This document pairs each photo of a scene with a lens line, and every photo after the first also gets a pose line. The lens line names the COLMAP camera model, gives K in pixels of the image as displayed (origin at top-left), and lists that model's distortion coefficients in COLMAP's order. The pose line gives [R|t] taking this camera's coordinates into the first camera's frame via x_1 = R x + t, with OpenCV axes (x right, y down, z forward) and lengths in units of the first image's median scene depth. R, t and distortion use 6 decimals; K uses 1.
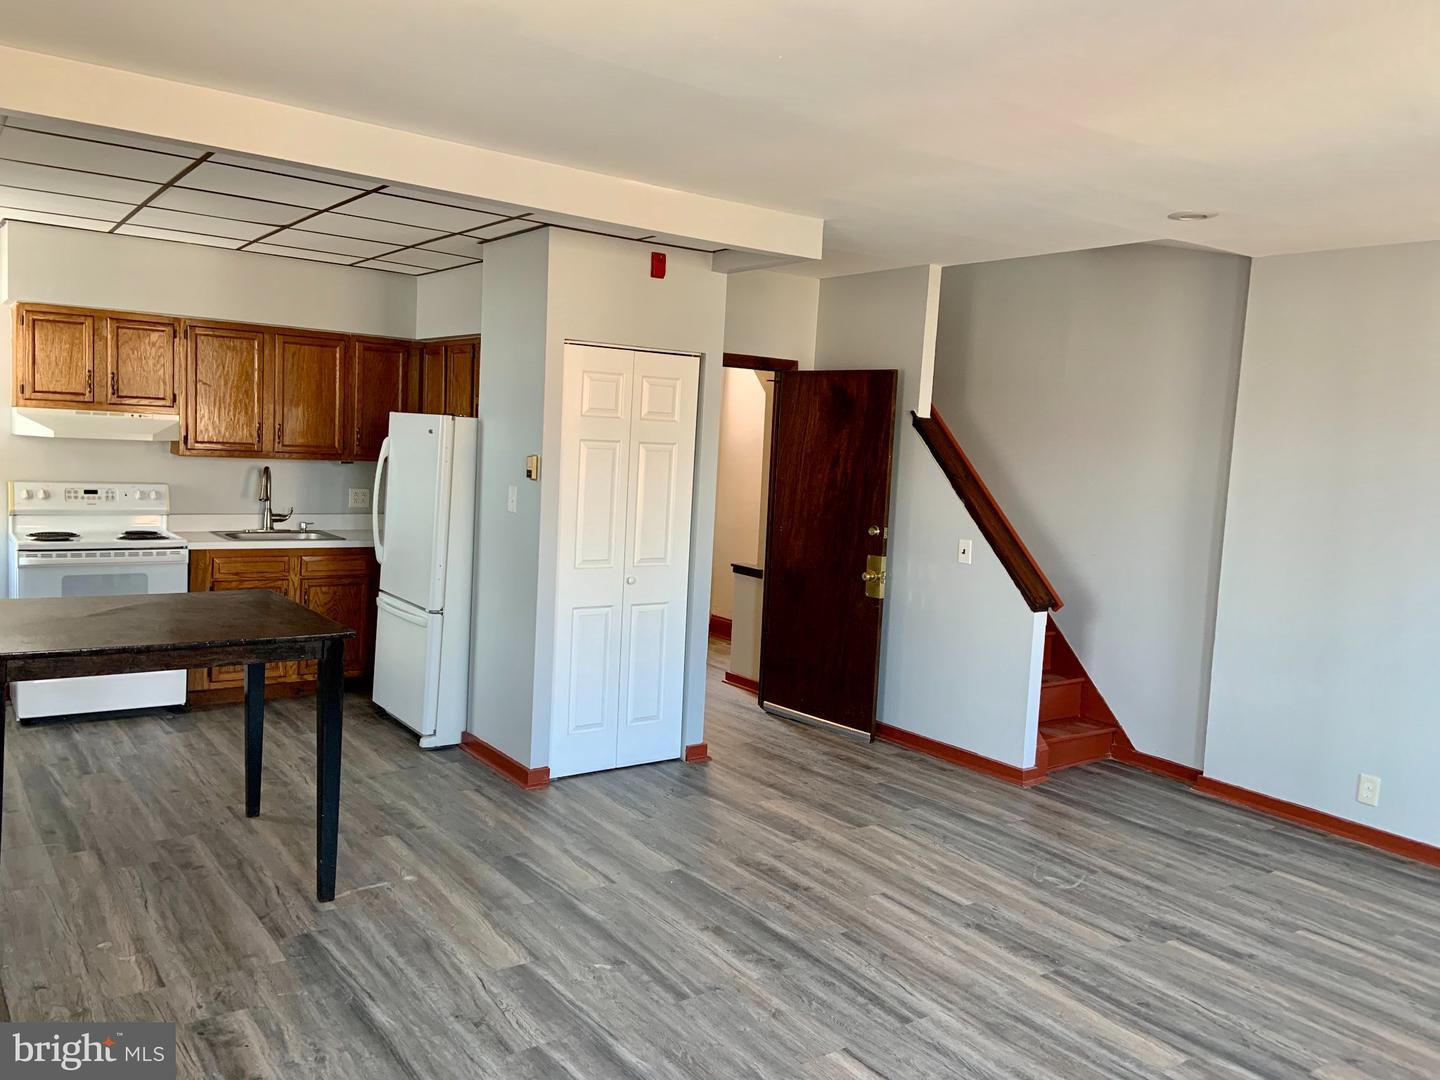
lens RADIAL K [[1085.1, 0, 712.6], [0, 1085.1, 520.2], [0, 0, 1]] dist [0.116990, -0.149418]
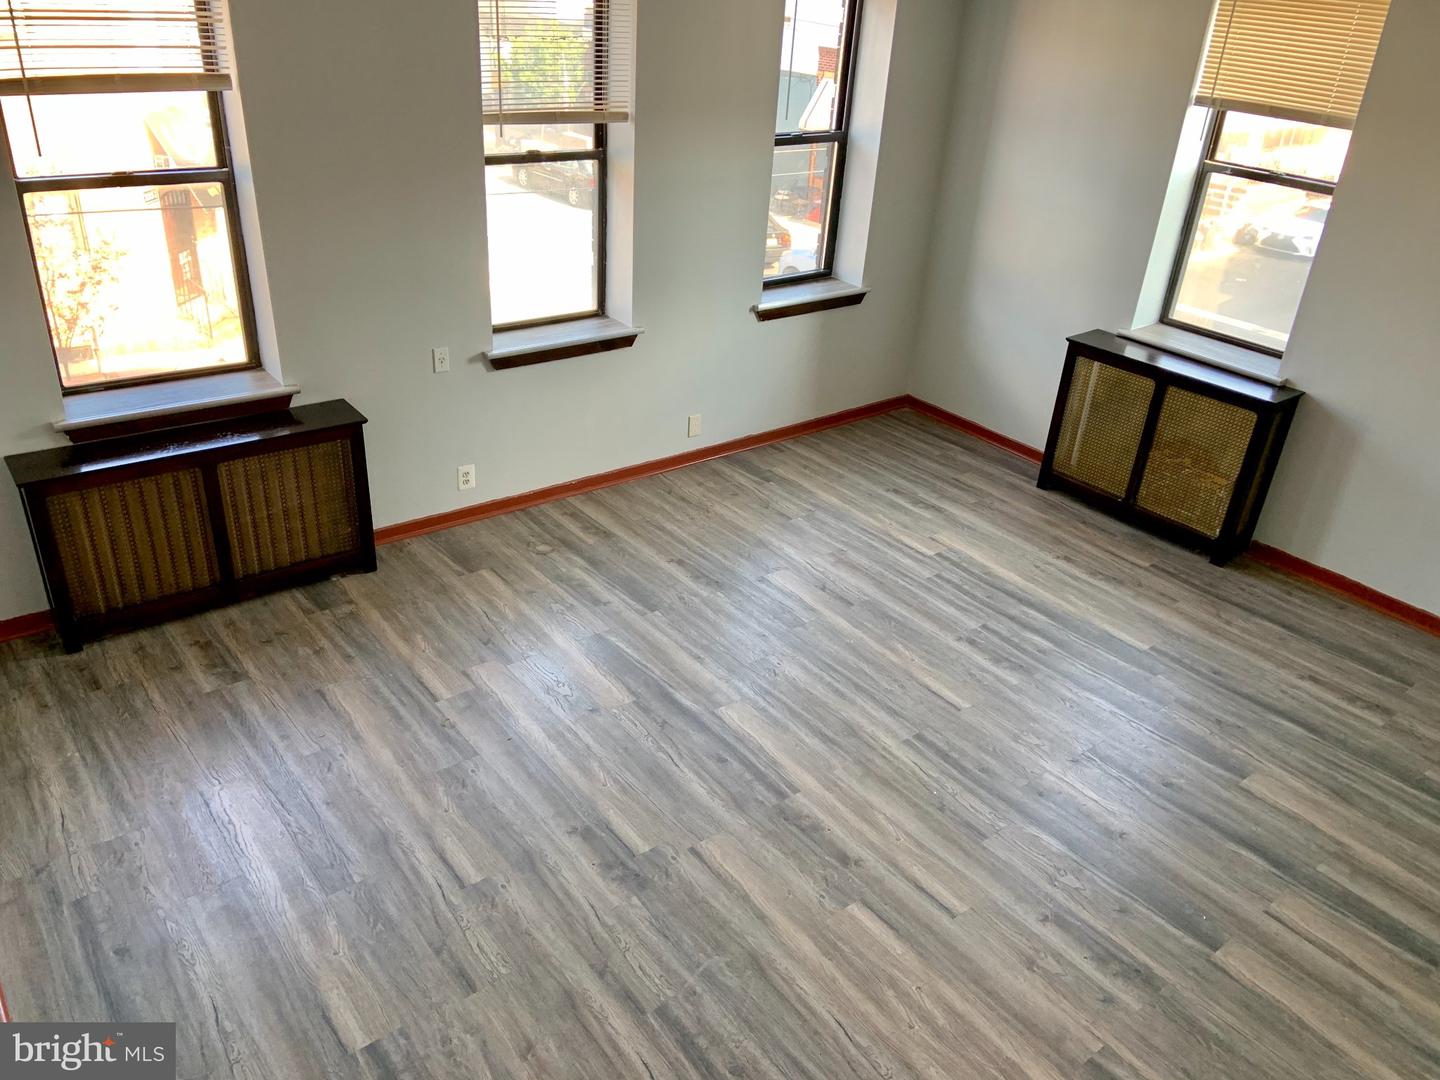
lens RADIAL K [[1085.1, 0, 700.7], [0, 1085.1, 531.4], [0, 0, 1]] dist [0.116990, -0.149418]
pose [[-0.994346, -0.081378, -0.068212, 0.315090], [-0.105241, 0.840768, 0.531069, -0.241751], [0.014133, 0.535245, -0.844578, 1.145375]]
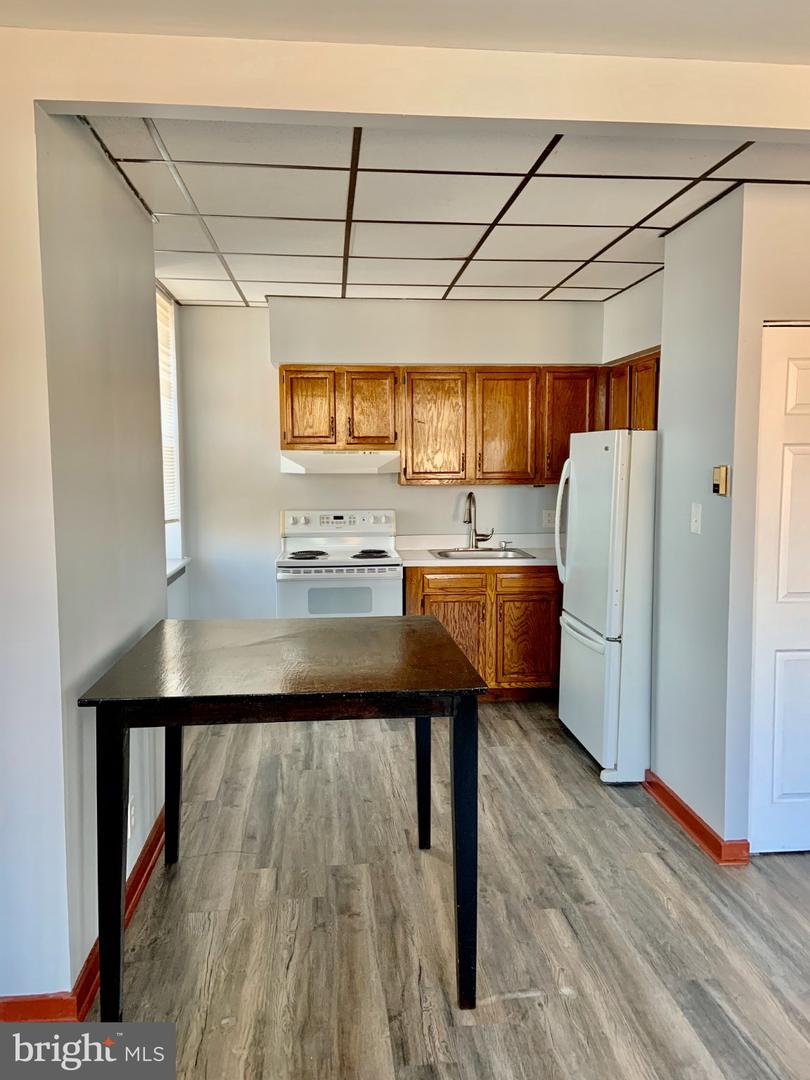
lens RADIAL K [[813.9, 0, 403.4], [0, 813.9, 531.1], [0, 0, 1]] dist [0.116990, -0.149418]
pose [[0.859080, -0.007463, -0.511787, -0.045848], [0.006982, 0.999972, -0.002862, -0.008770], [0.511794, -0.001114, 0.859107, 0.299795]]
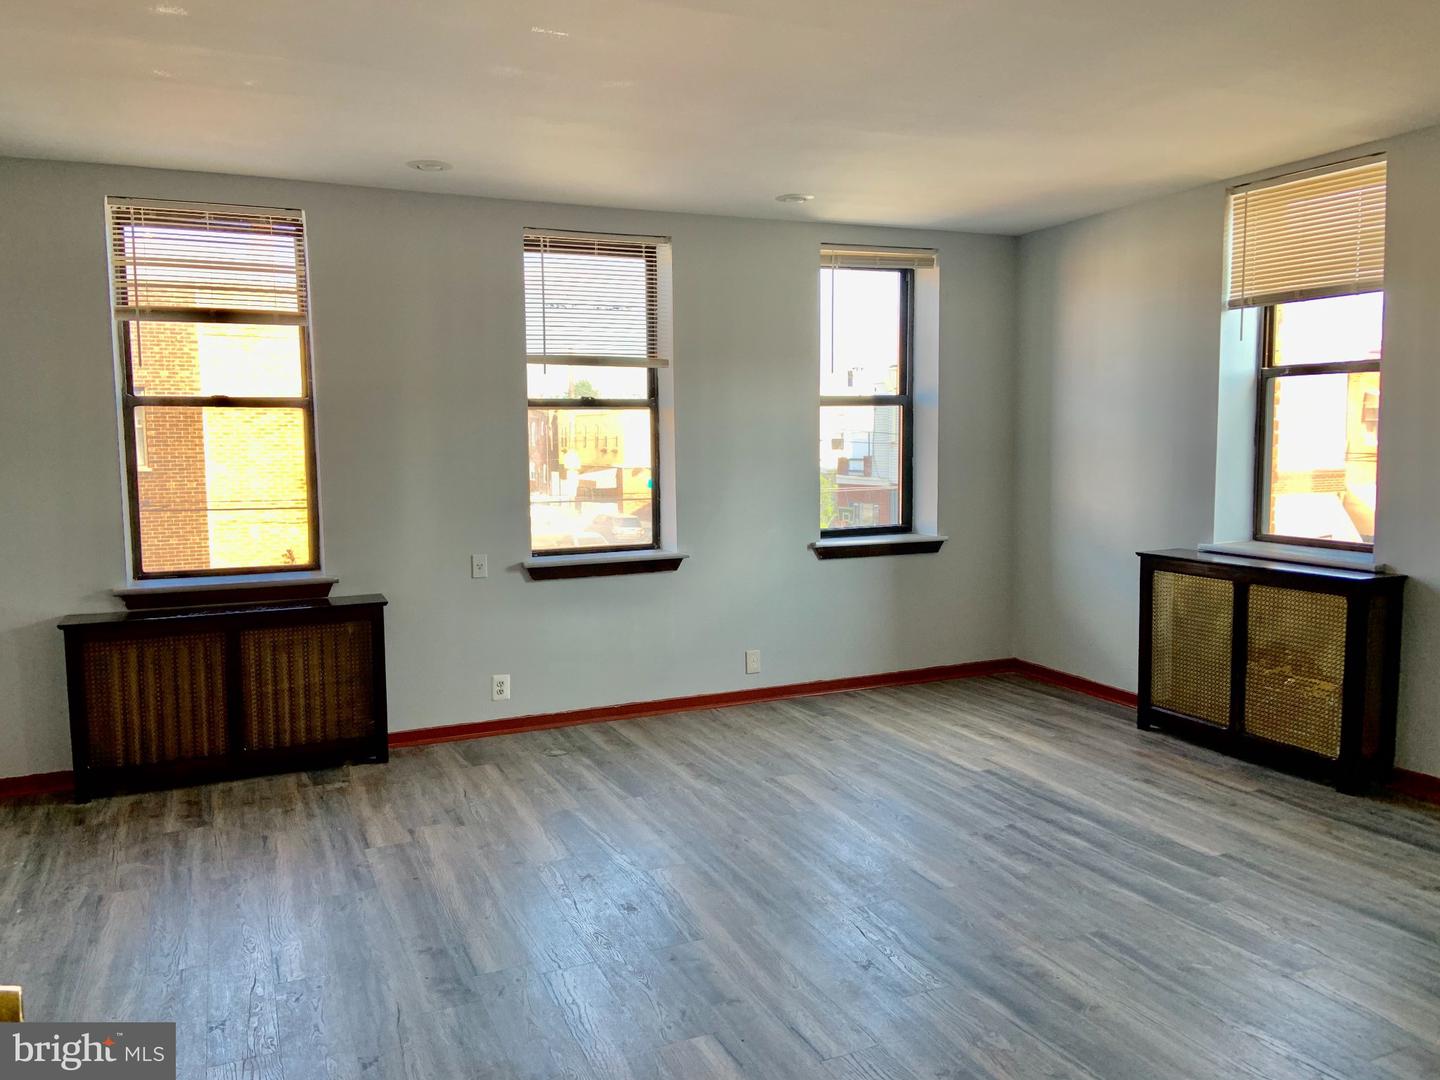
lens RADIAL K [[1085.1, 0, 693.3], [0, 1085.1, 517.0], [0, 0, 1]] dist [0.116990, -0.149418]
pose [[-0.973314, -0.055919, 0.222561, 0.075370], [-0.018689, 0.985950, 0.165990, -0.059201], [-0.228716, 0.157401, -0.960684, 1.179887]]
